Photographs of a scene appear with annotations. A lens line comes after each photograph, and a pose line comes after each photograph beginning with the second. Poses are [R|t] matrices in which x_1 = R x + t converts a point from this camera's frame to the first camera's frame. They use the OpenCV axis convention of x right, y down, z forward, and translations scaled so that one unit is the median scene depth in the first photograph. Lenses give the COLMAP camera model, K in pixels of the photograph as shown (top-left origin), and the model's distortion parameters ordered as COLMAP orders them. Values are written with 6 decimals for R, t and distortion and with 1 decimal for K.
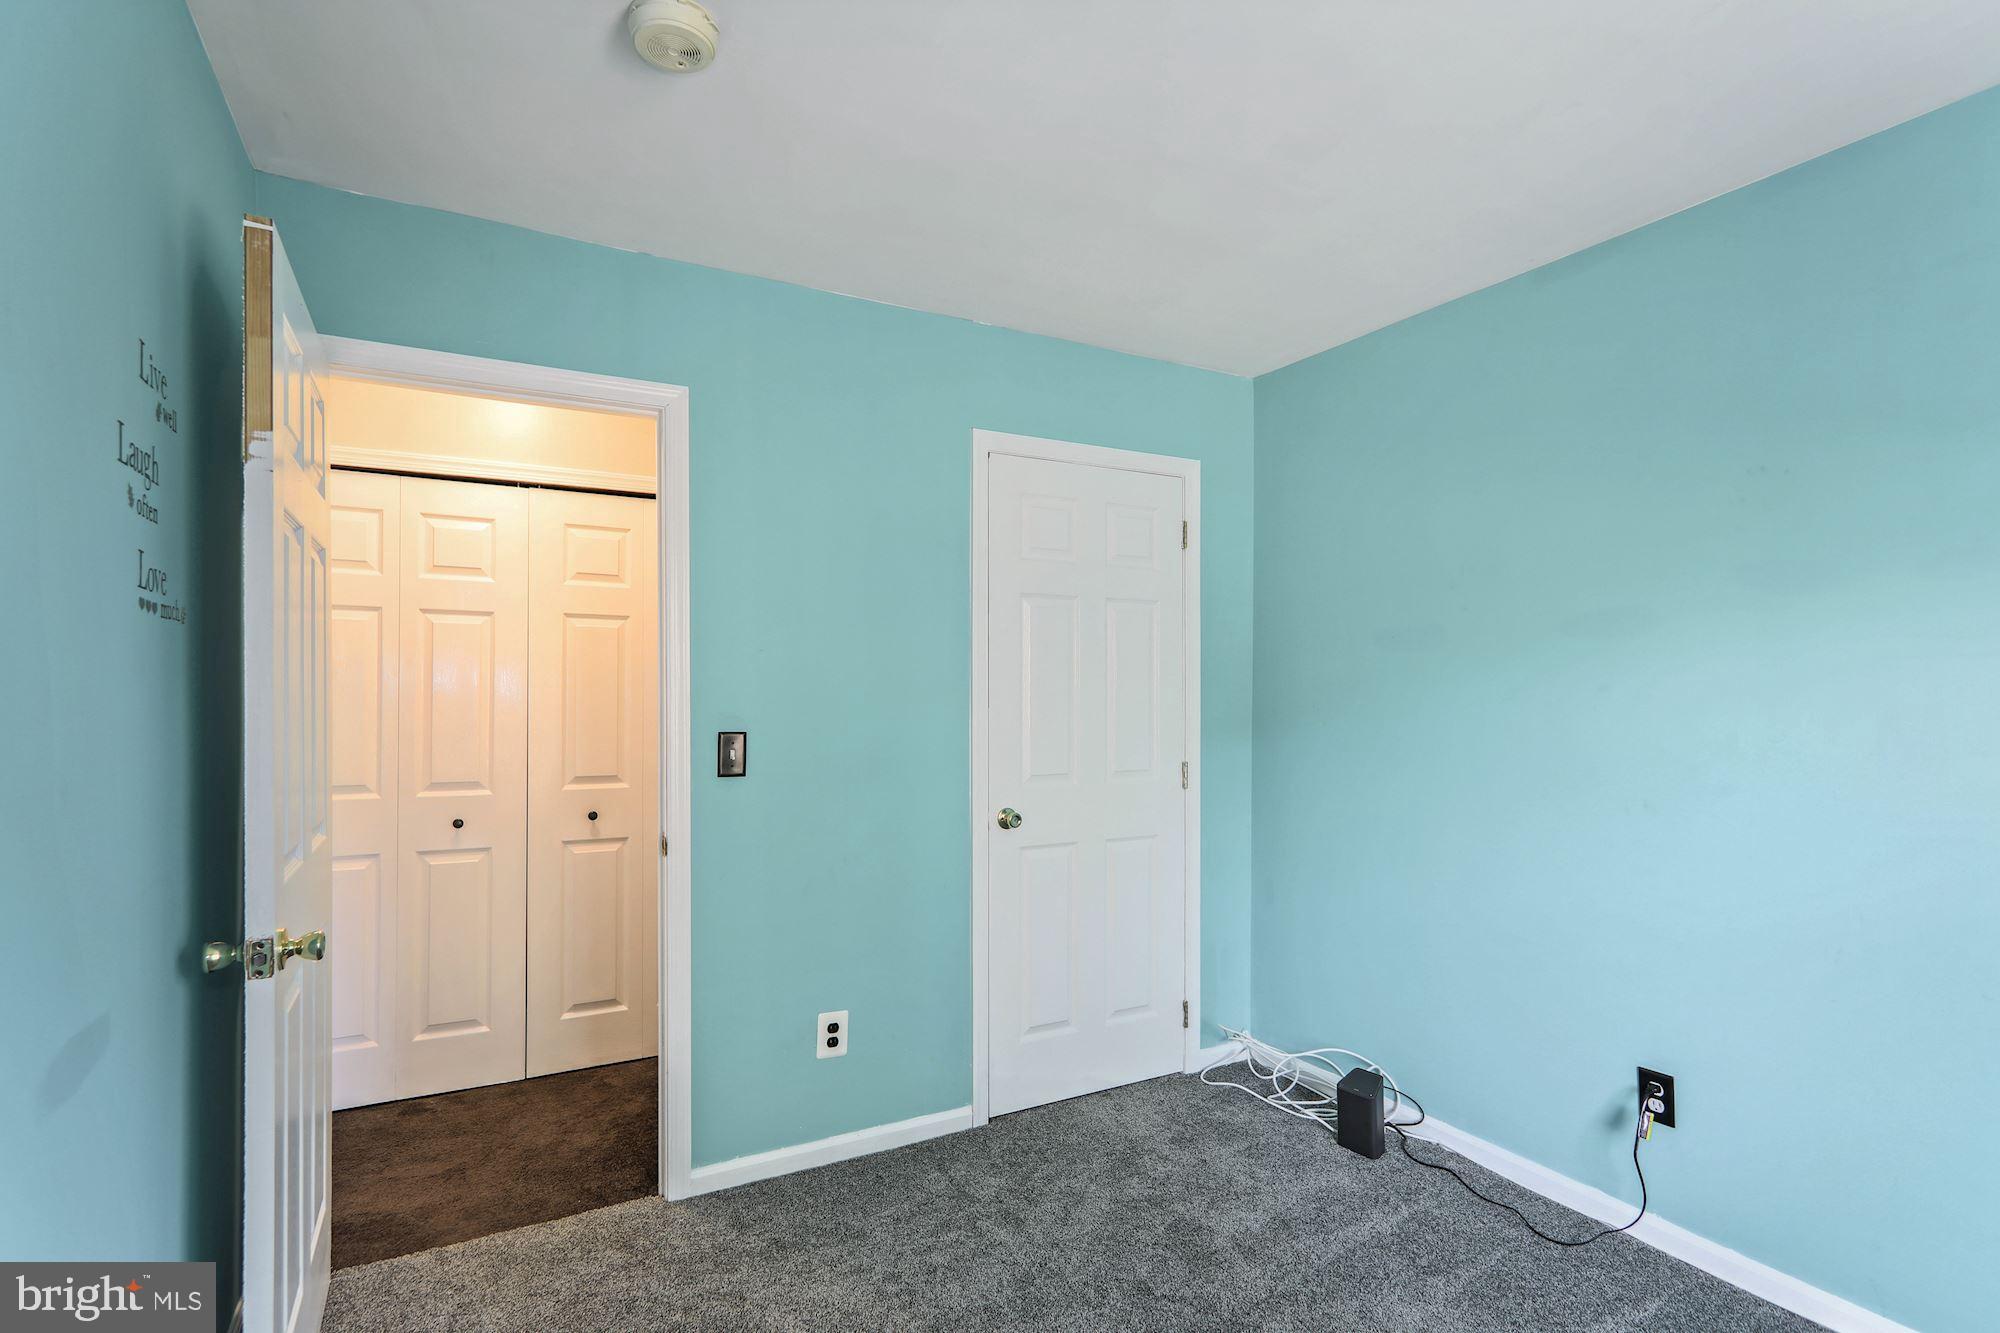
lens RADIAL K [[967.7, 0, 994.8], [0, 967.7, 686.4], [0, 0, 1]] dist [-0.002286, 0.000261]
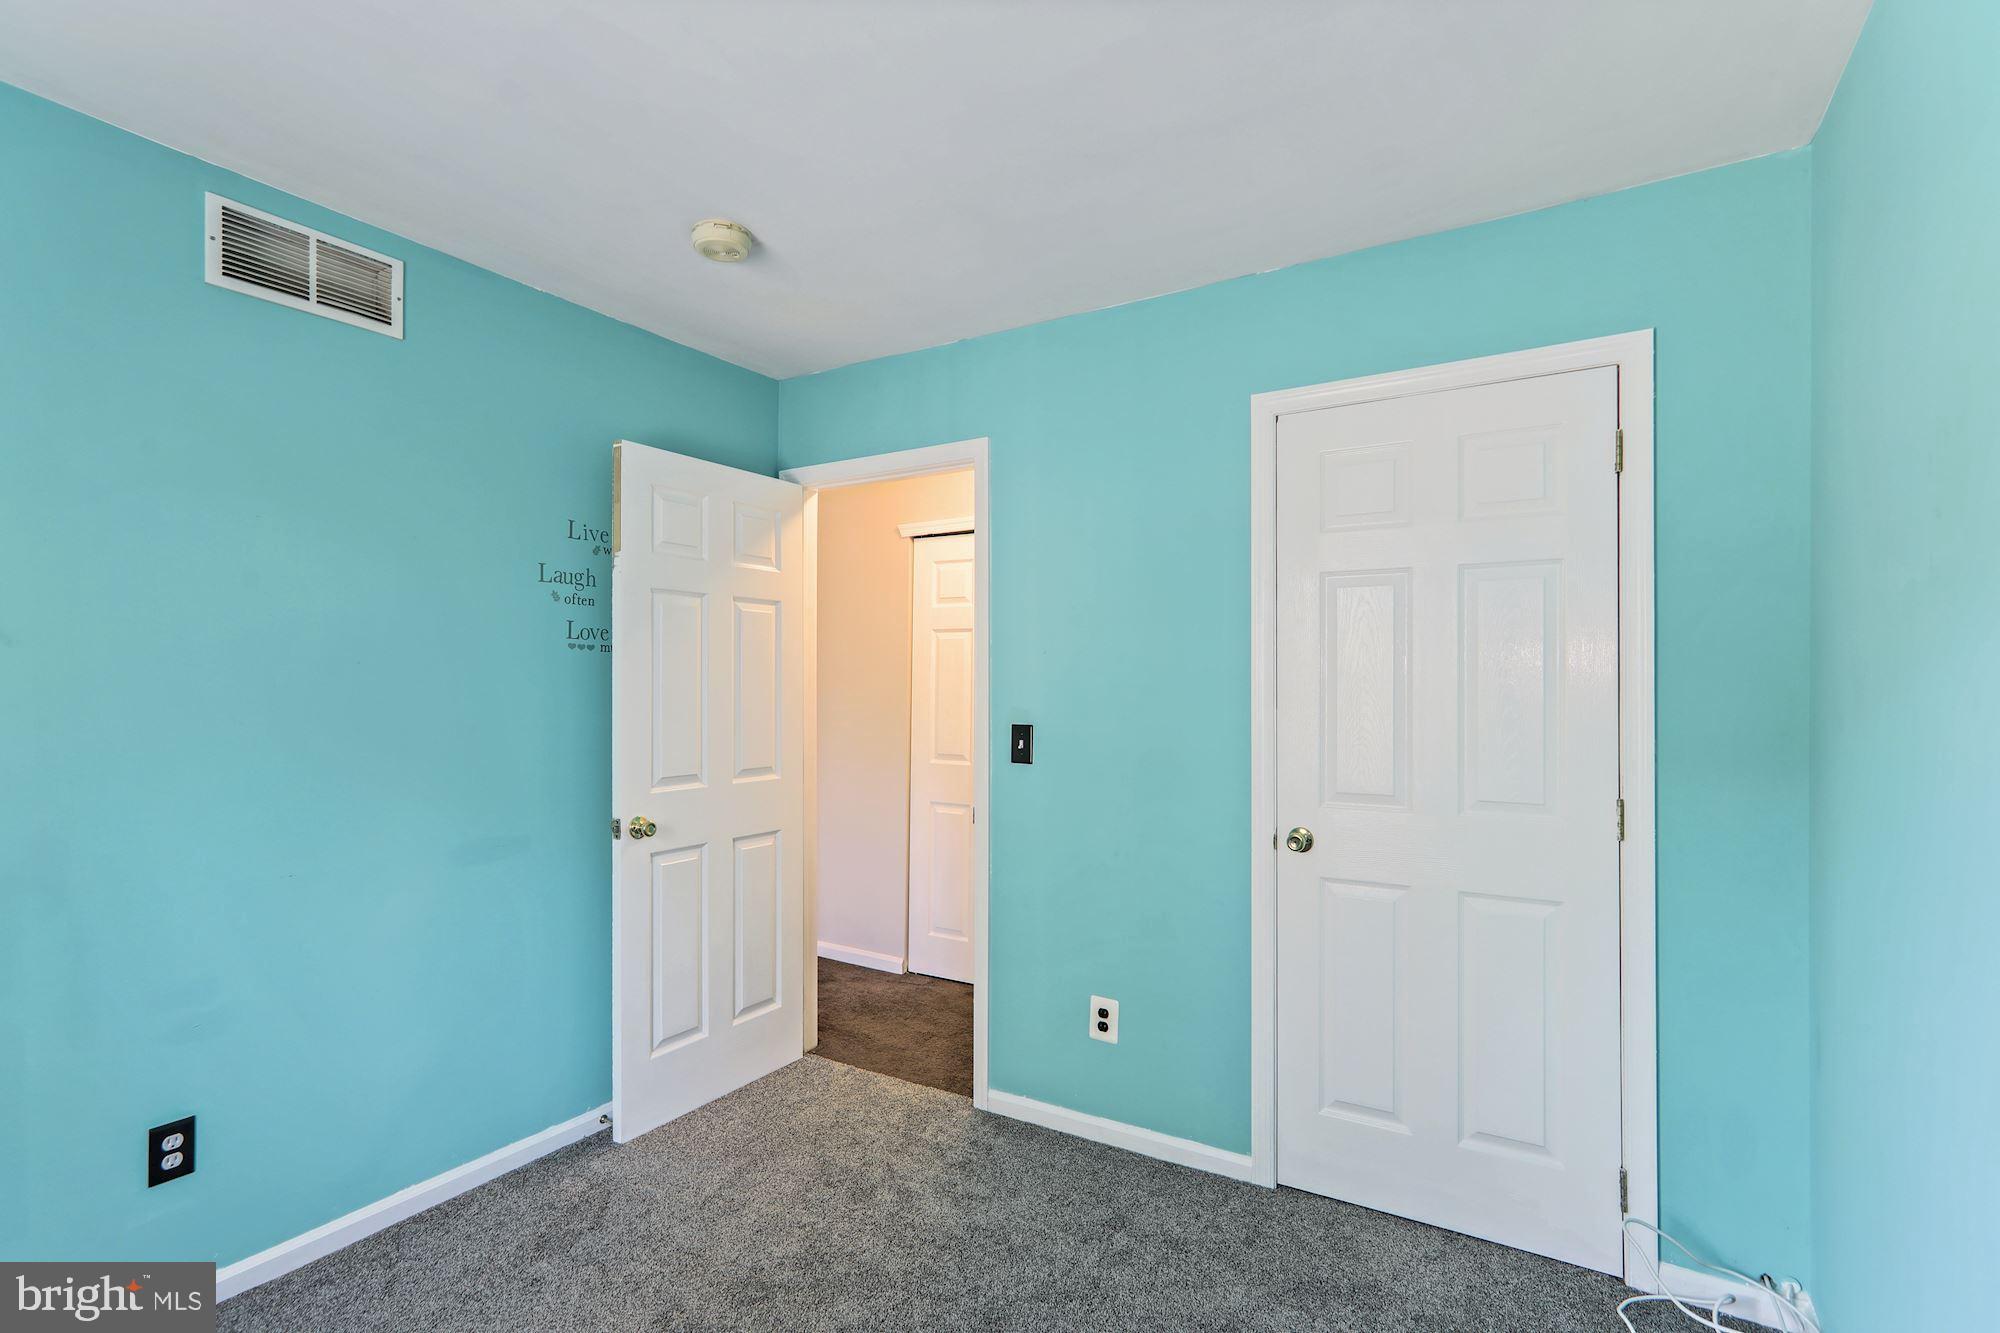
lens RADIAL K [[962.1, 0, 987.6], [0, 962.1, 676.9], [0, 0, 1]] dist [-0.005353, 0.012303]
pose [[0.494808, -0.007993, -0.868966, 0.670976], [0.002687, 0.999967, -0.007668, -0.001056], [0.868998, 0.001459, 0.494813, 0.378389]]
